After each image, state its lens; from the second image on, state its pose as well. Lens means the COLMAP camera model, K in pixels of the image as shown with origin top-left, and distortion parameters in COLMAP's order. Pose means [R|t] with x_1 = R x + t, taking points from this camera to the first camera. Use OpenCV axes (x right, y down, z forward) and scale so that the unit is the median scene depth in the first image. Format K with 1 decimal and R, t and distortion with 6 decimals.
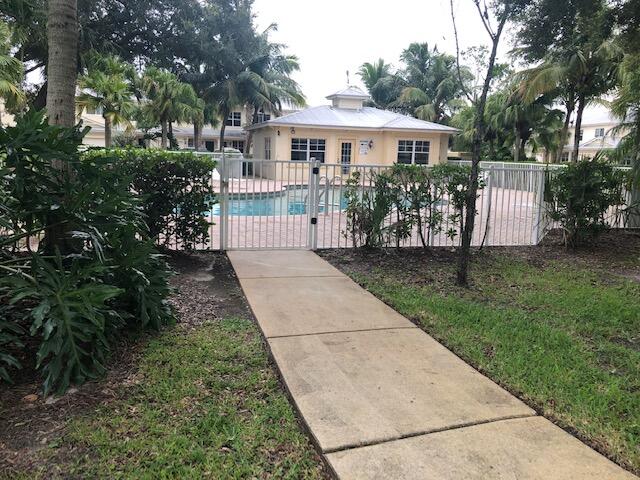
lens RADIAL K [[519.8, 0, 320.0], [0, 519.8, 240.0], [0, 0, 1]] dist [0.001870, -0.009723]
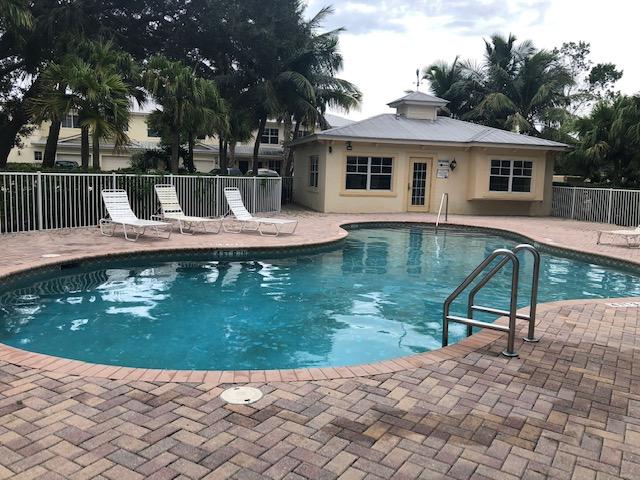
lens RADIAL K [[519.8, 0, 320.0], [0, 519.8, 240.0], [0, 0, 1]] dist [0.001870, -0.009723]
pose [[0.997723, 0.012979, -0.066181, -0.038733], [-0.015481, 0.999179, -0.037433, -0.044514], [0.065640, 0.038372, 0.997105, 0.241273]]
